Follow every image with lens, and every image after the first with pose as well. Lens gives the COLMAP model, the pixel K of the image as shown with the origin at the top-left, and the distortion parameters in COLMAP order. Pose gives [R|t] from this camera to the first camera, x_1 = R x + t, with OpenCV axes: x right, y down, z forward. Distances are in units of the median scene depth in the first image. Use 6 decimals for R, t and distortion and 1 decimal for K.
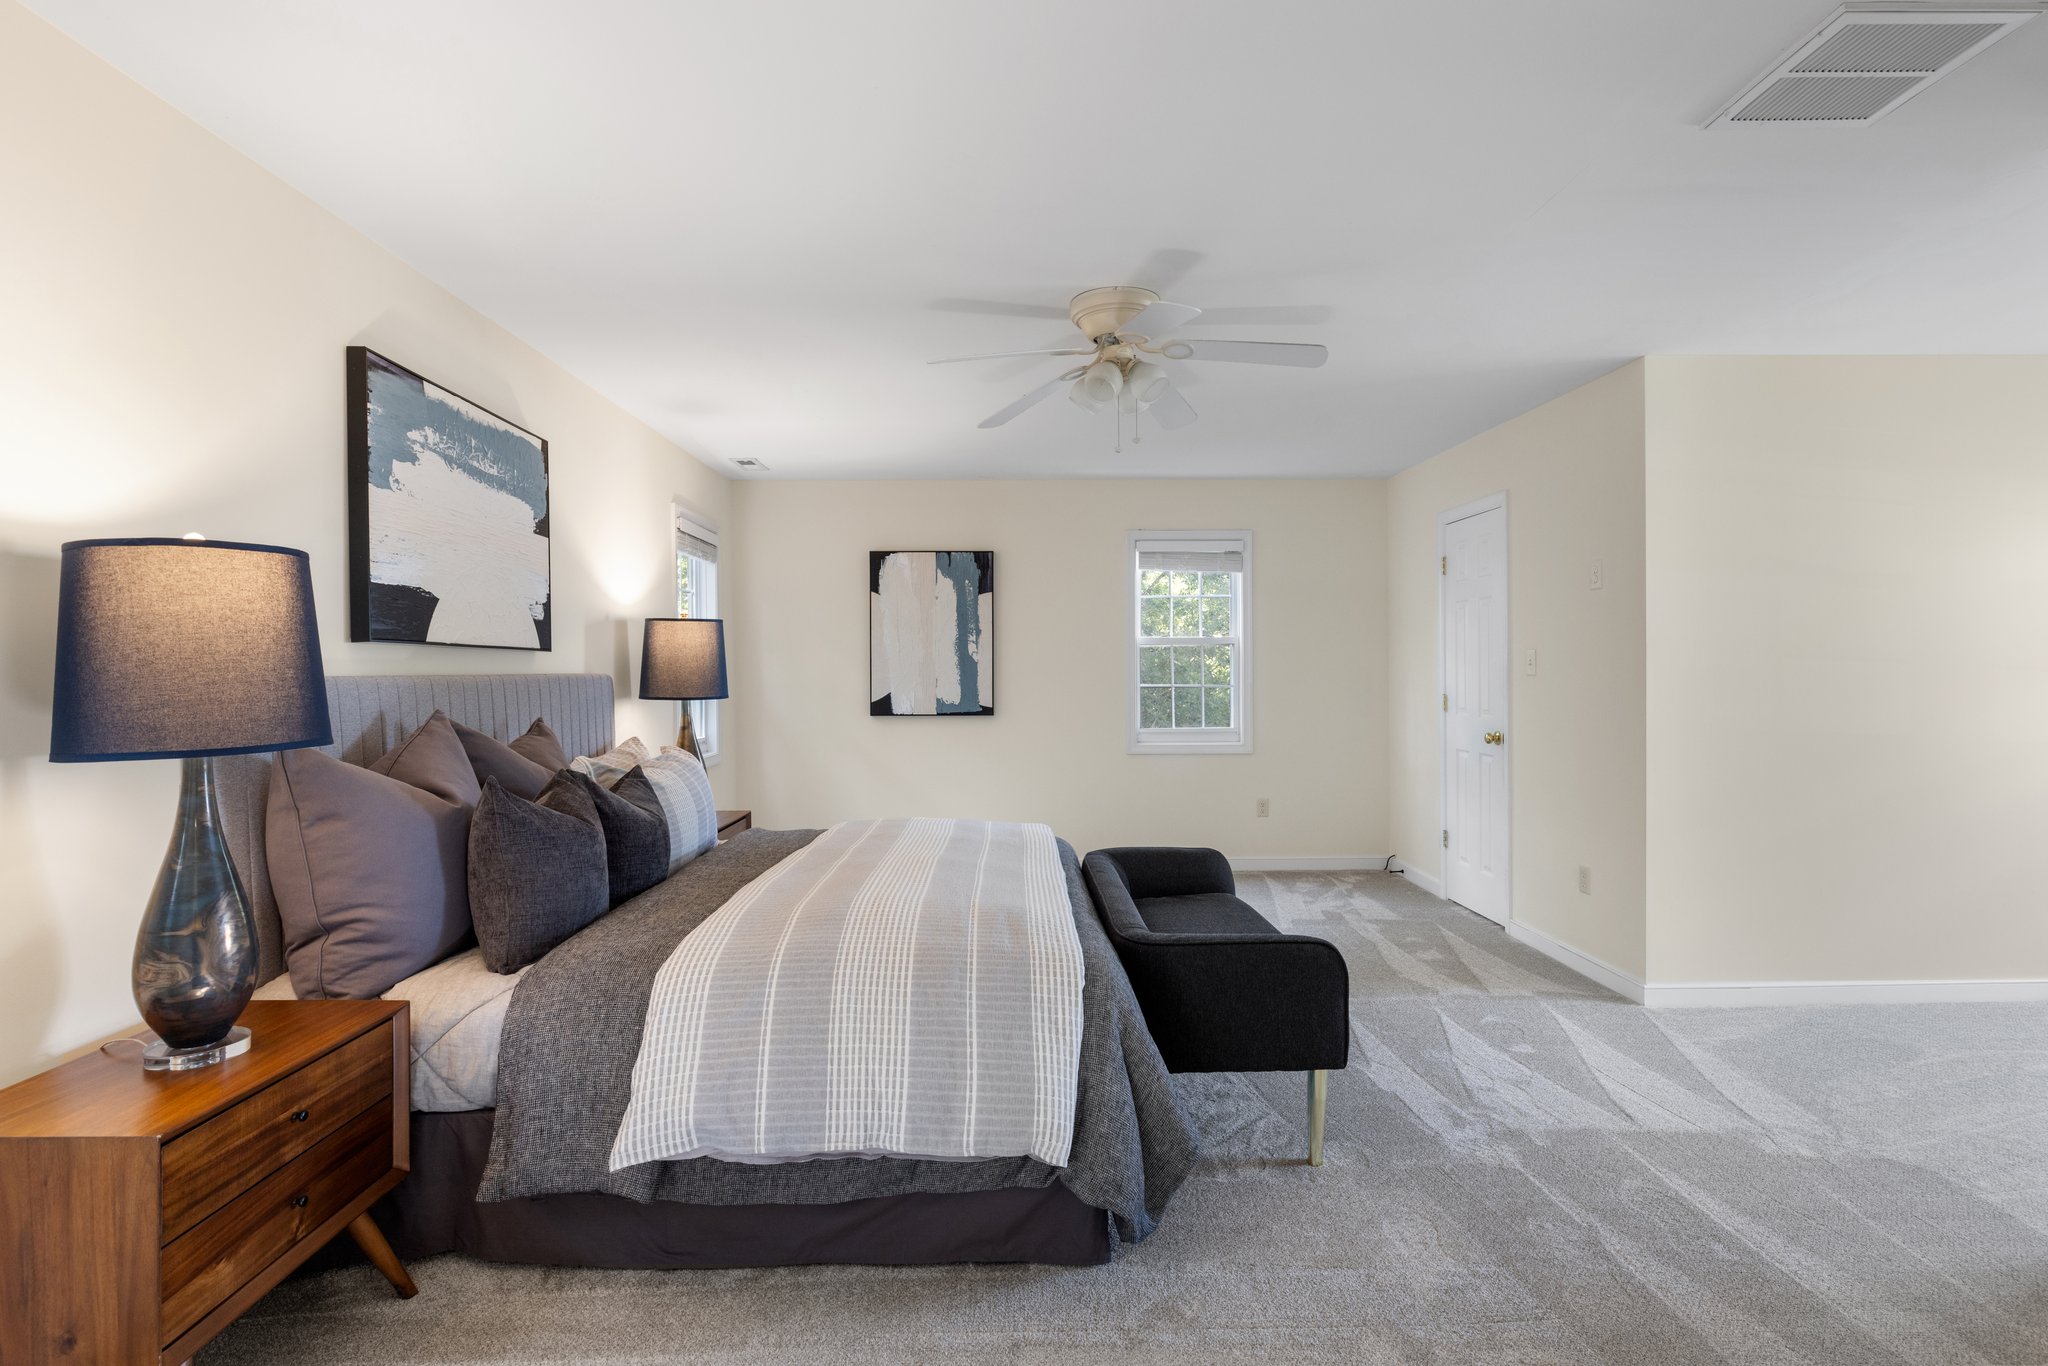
lens RADIAL K [[967.4, 0, 1022.3], [0, 967.4, 679.5], [0, 0, 1]] dist [-0.001232, -0.001532]
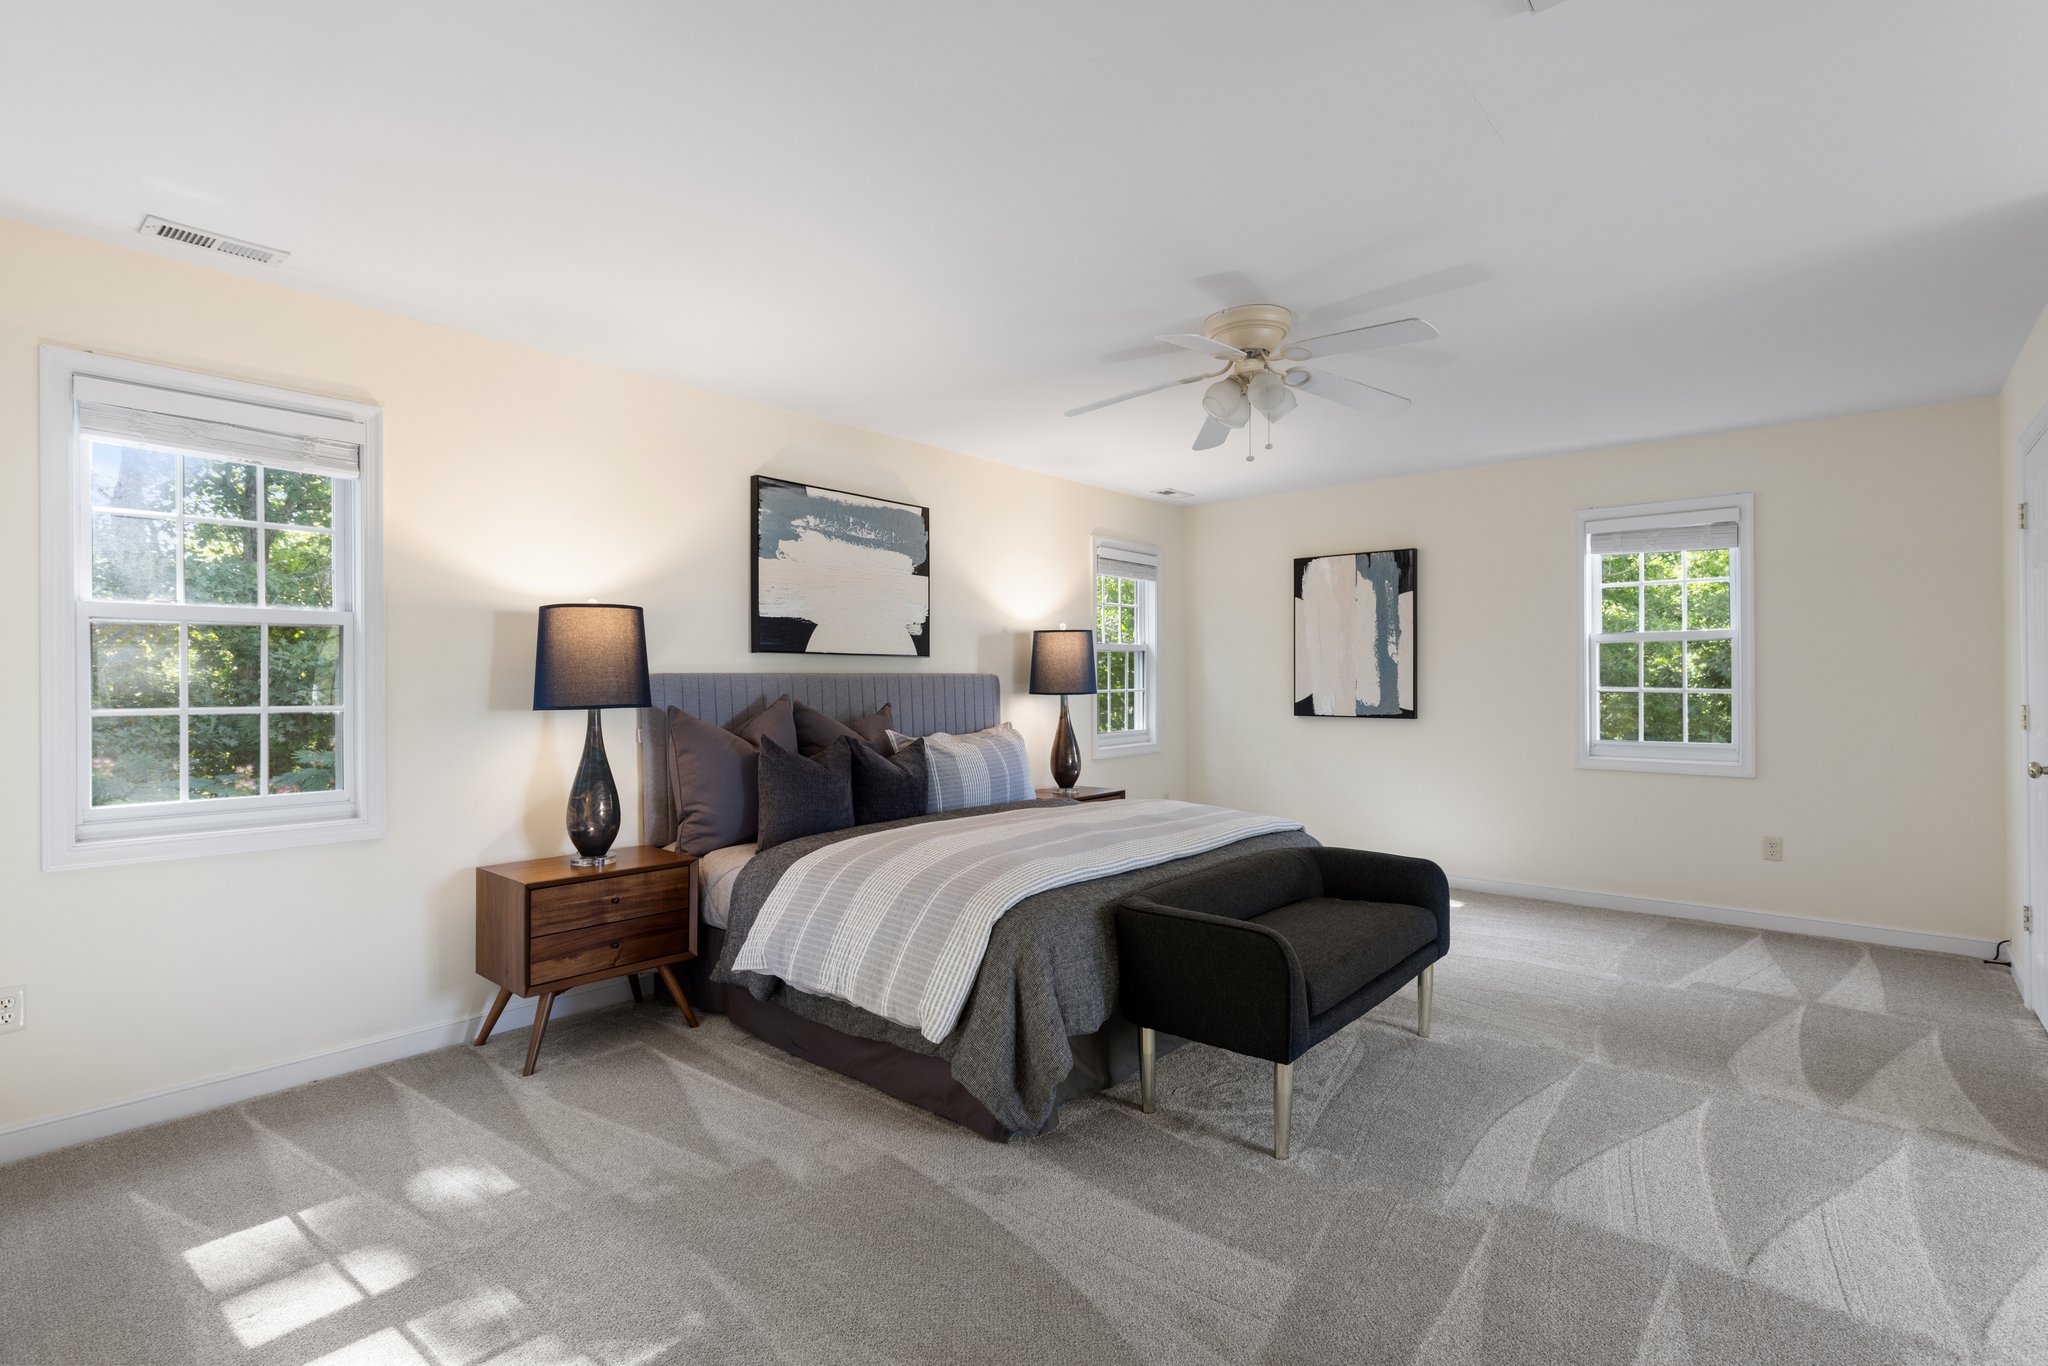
lens RADIAL K [[955.3, 0, 1027.7], [0, 955.3, 676.5], [0, 0, 1]] dist [-0.001832, 0.000146]
pose [[0.750165, 0.000672, -0.661250, 0.542530], [-0.006939, 0.999952, -0.006856, 0.007429], [0.661214, 0.009732, 0.750134, 0.056036]]
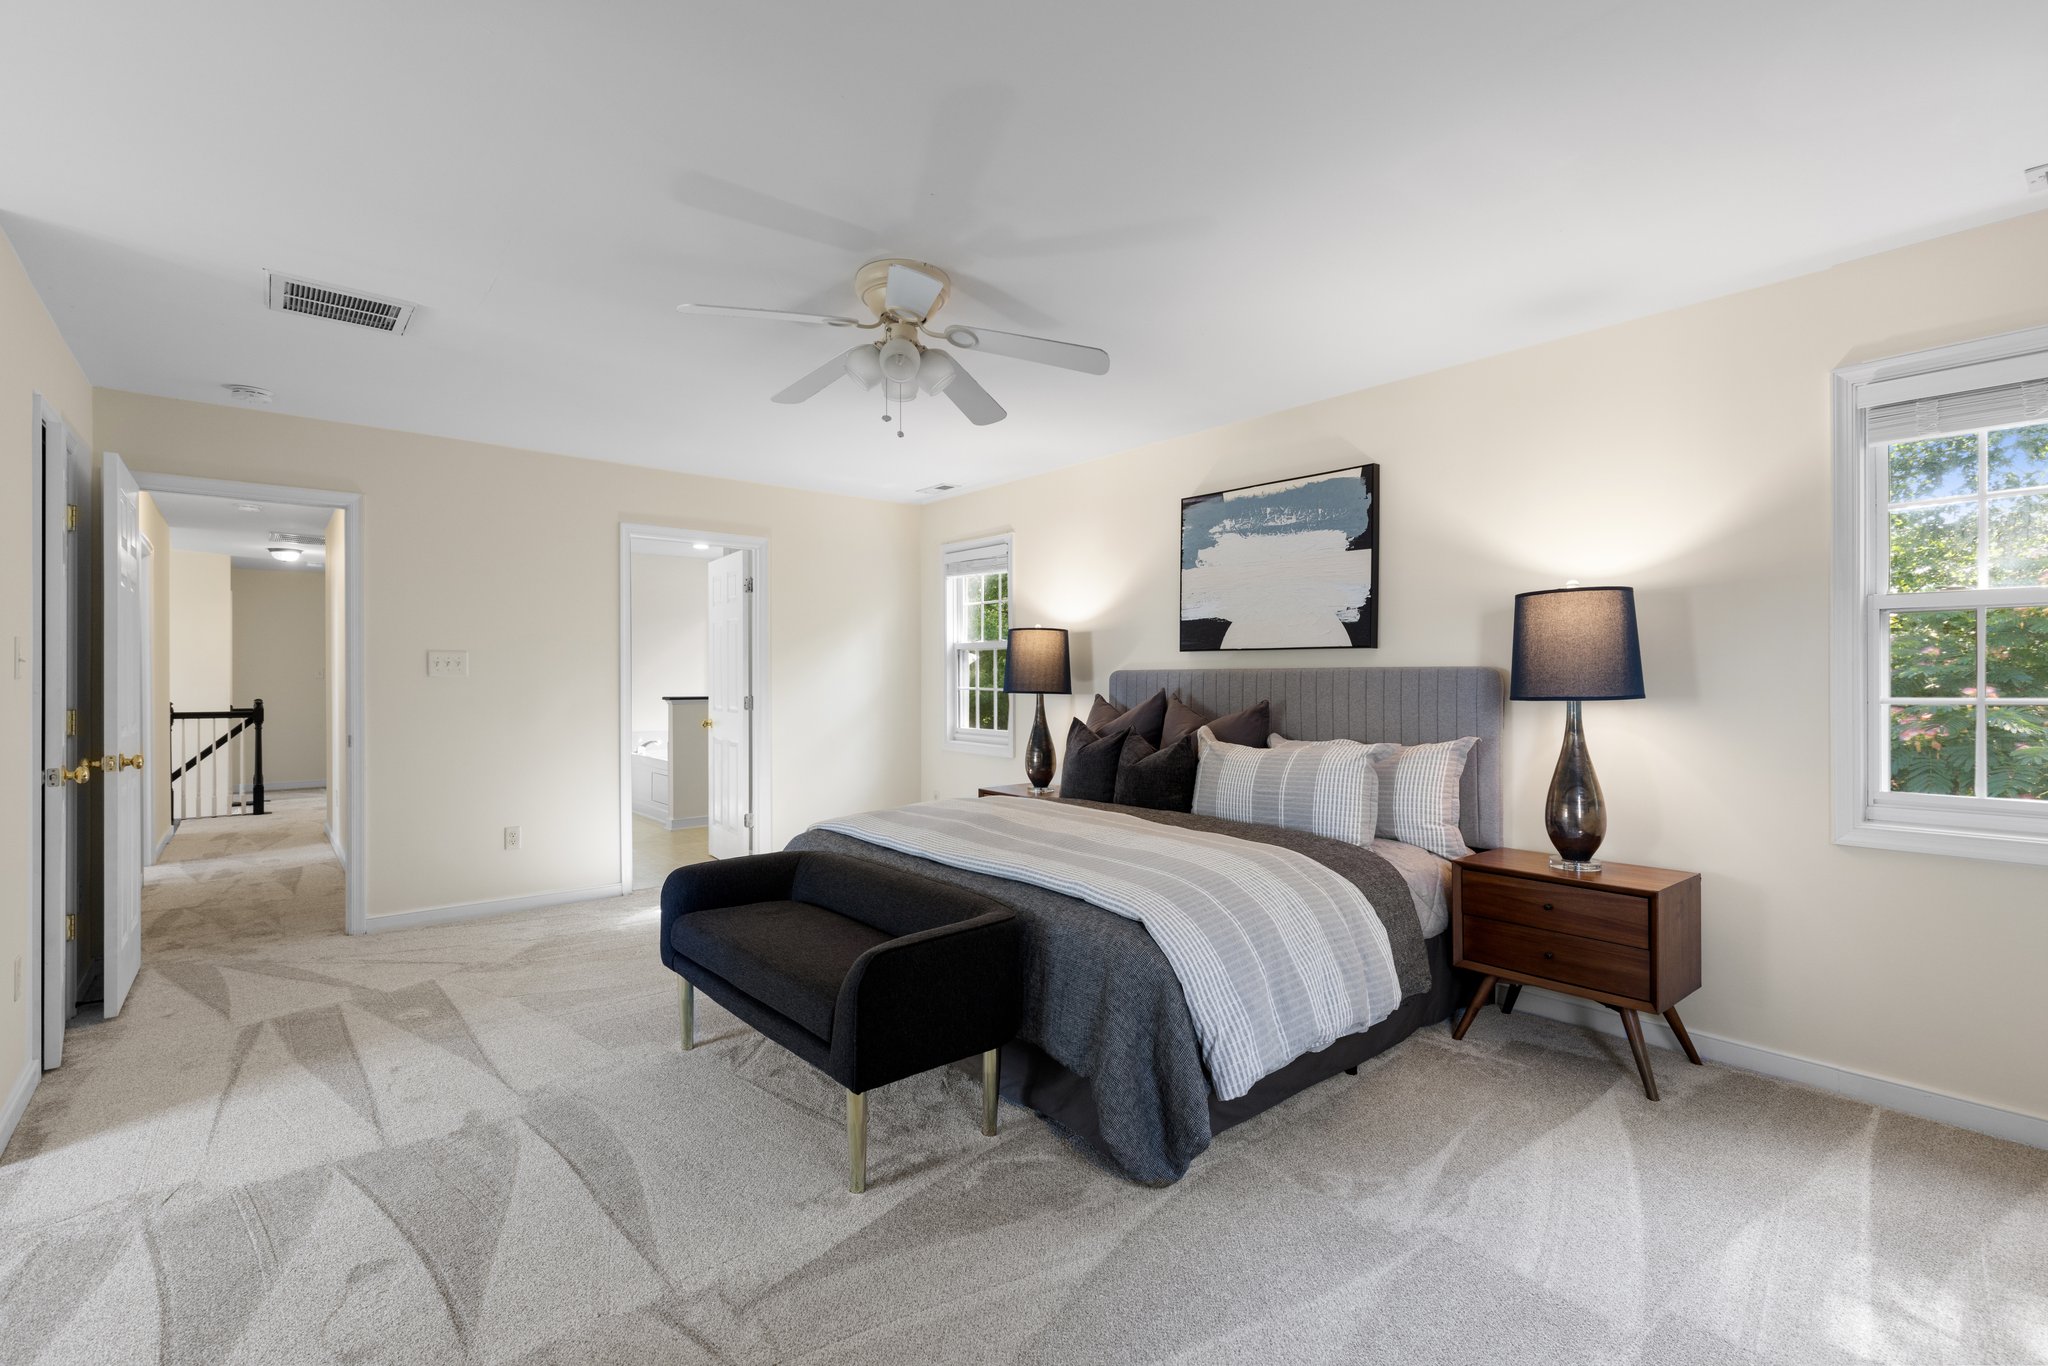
lens RADIAL K [[931.1, 0, 1024.0], [0, 931.1, 683.0], [0, 0, 1]] dist [0.003699, 0.000165]
pose [[-0.779842, 0.016742, -0.625752, 0.527049], [0.003791, 0.999750, 0.022023, -0.013557], [0.625965, 0.014802, -0.779711, 1.621648]]
